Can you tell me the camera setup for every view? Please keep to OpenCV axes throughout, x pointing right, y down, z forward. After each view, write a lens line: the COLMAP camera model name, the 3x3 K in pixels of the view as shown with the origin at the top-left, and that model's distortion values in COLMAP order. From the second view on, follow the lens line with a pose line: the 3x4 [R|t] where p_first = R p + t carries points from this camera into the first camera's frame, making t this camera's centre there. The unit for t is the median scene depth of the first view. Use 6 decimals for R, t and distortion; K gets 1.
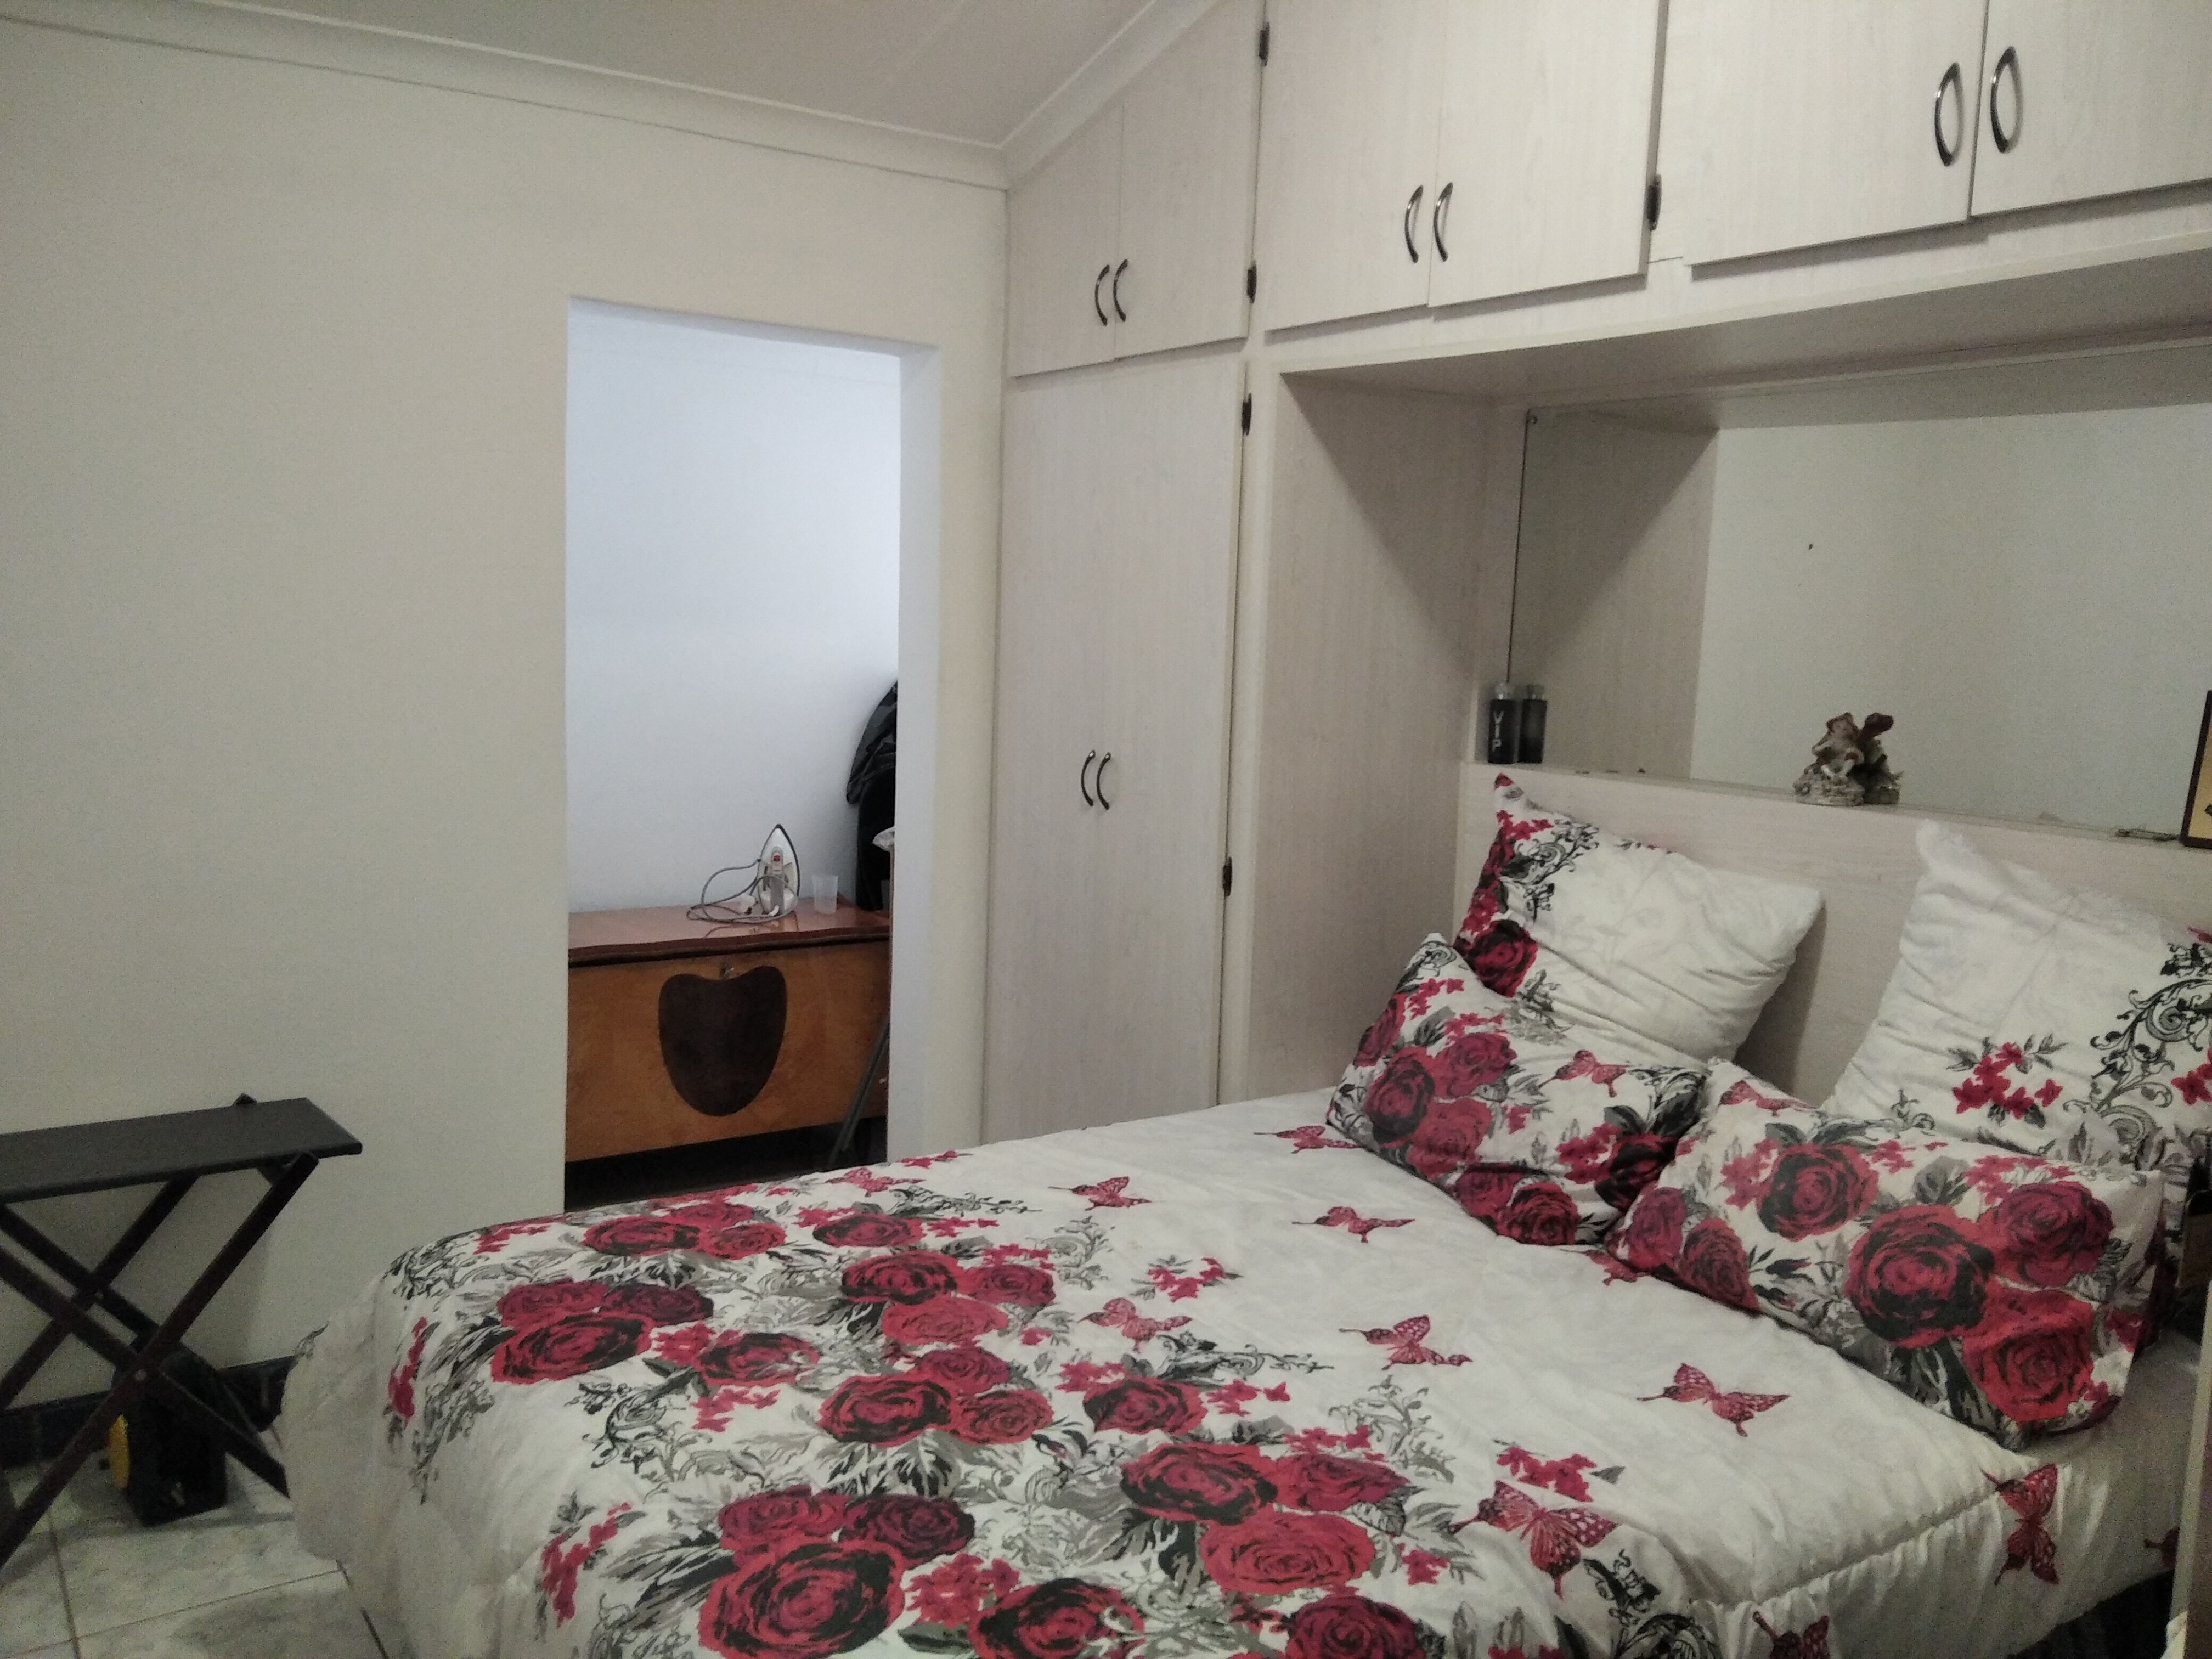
lens RADIAL K [[1798.9, 0, 1106.0], [0, 1798.9, 829.5], [0, 0, 1]] dist [0.090470, -0.151789]
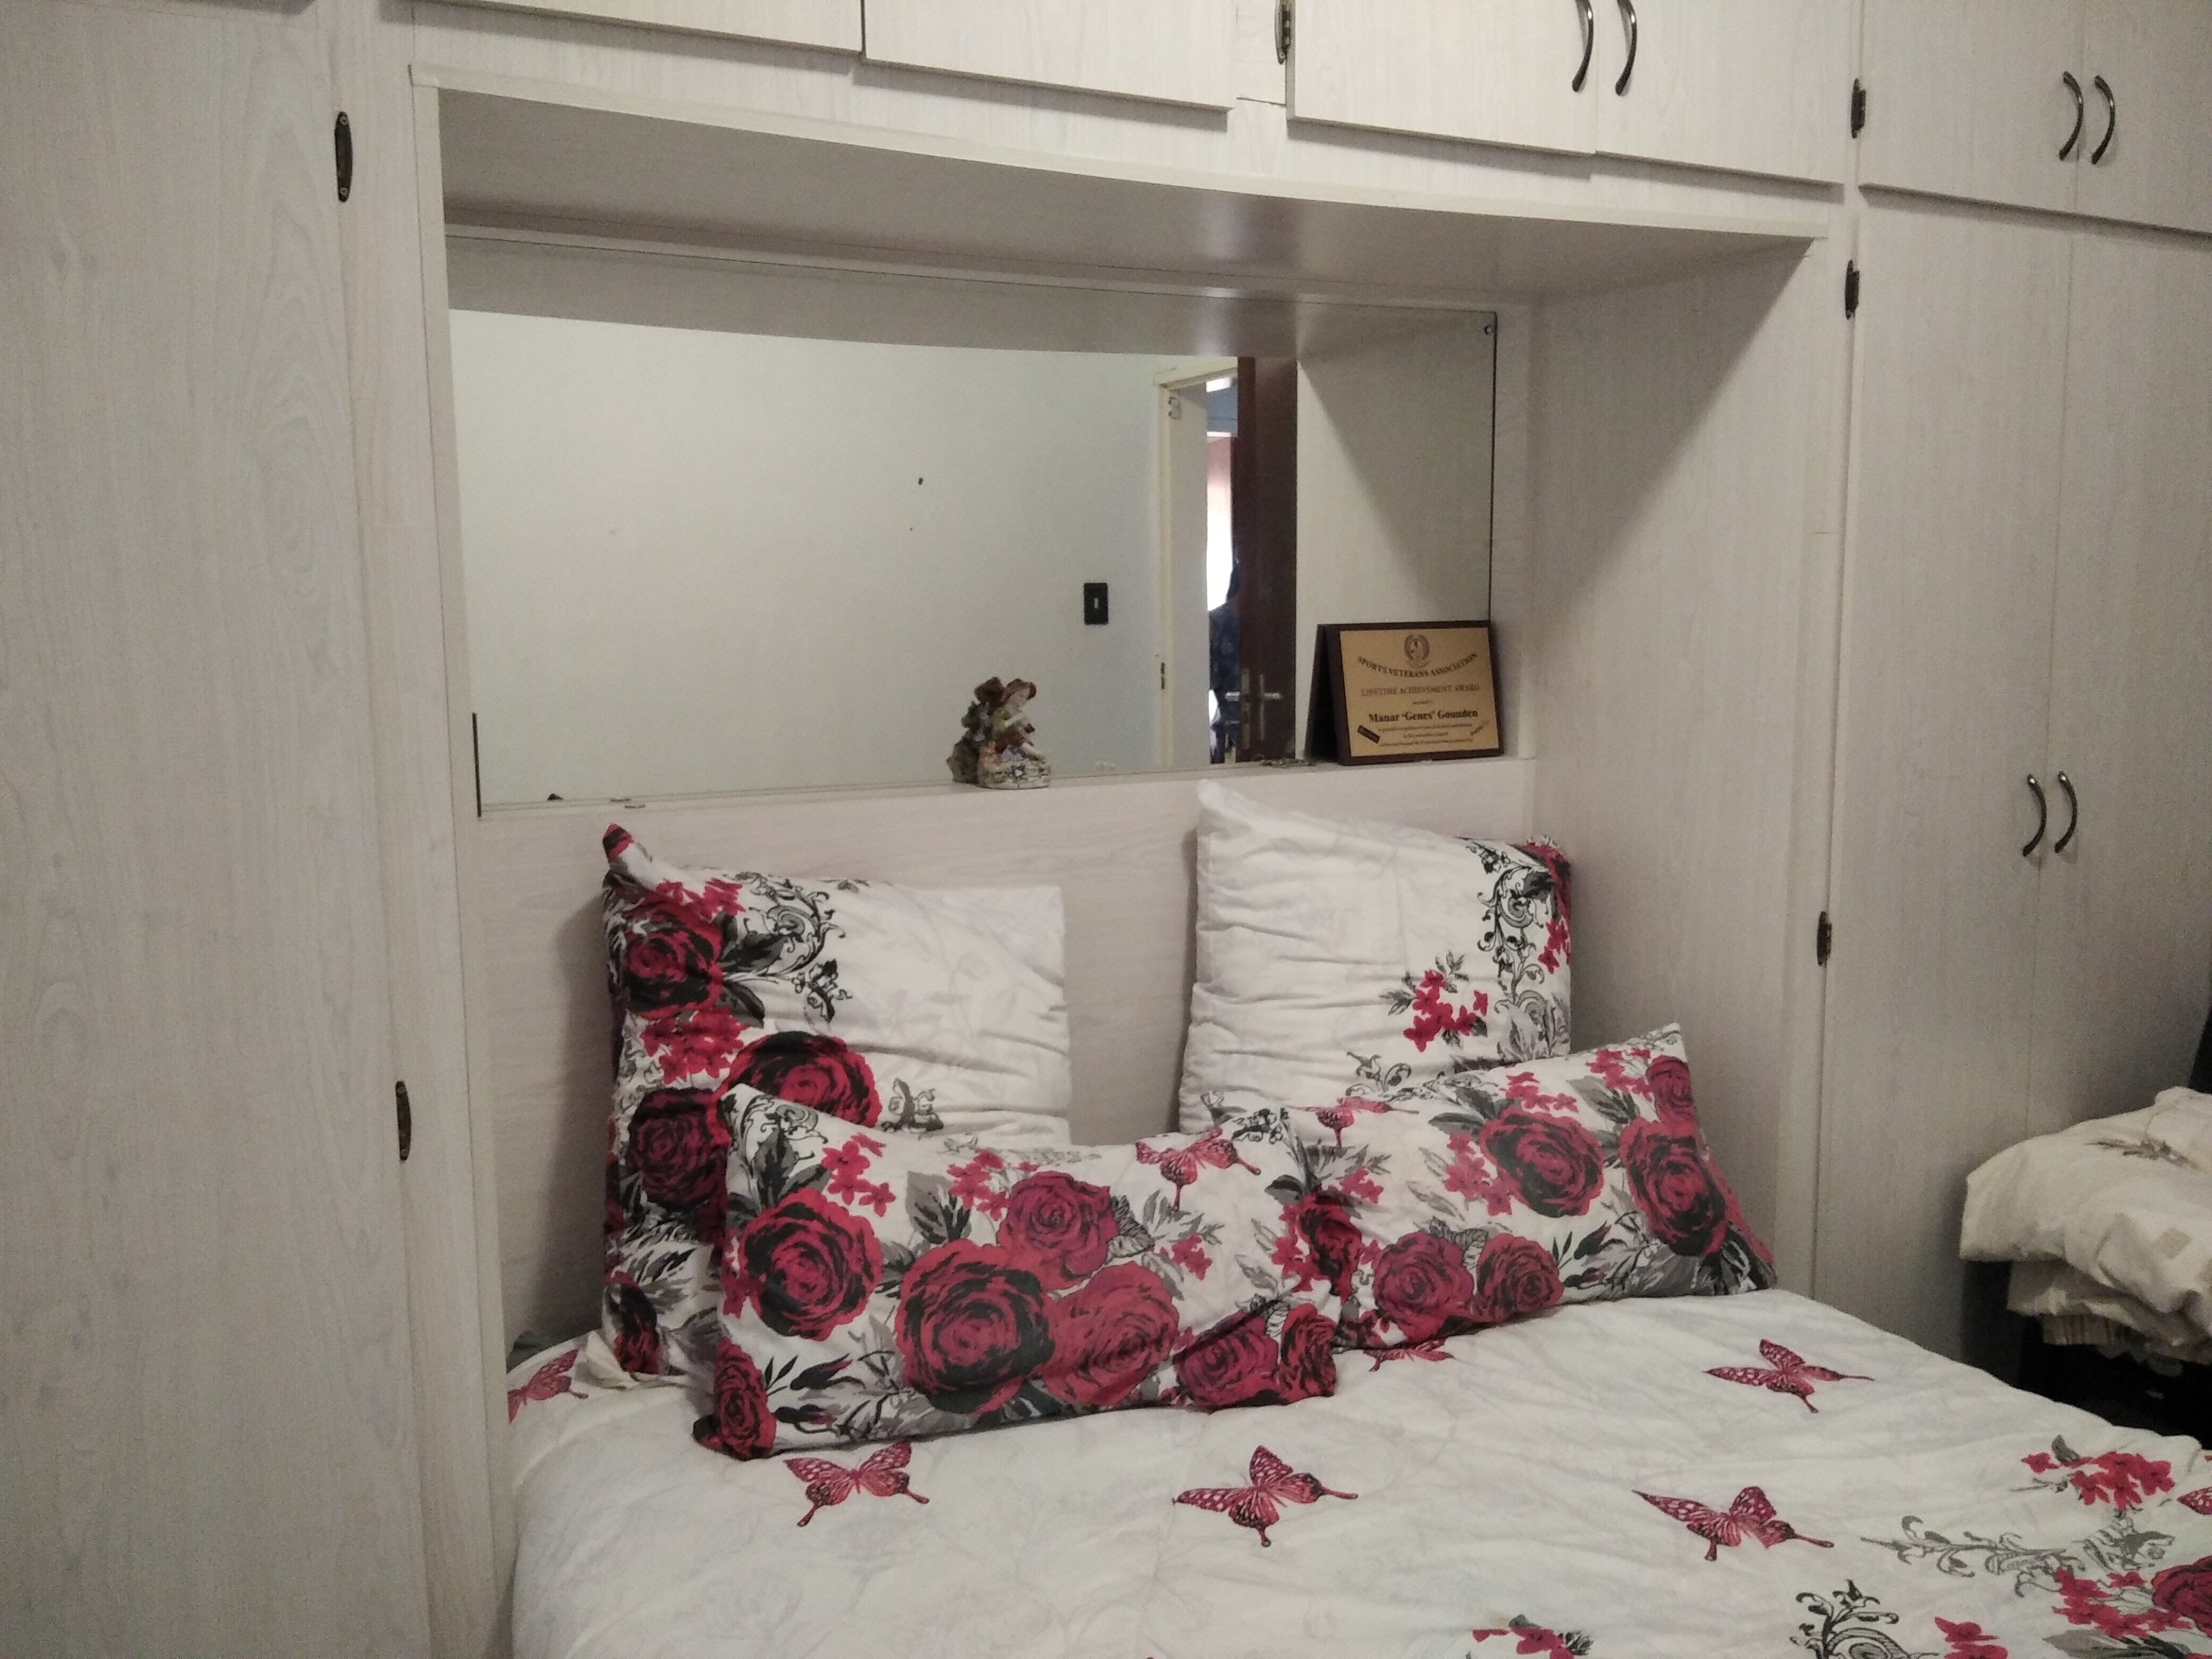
lens RADIAL K [[1798.9, 0, 1106.0], [0, 1798.9, 829.5], [0, 0, 1]] dist [0.090470, -0.151789]
pose [[0.132391, -0.158260, 0.978482, -0.519112], [0.135623, 0.980779, 0.140281, -0.130241], [-0.981875, 0.114133, 0.151310, 1.011840]]
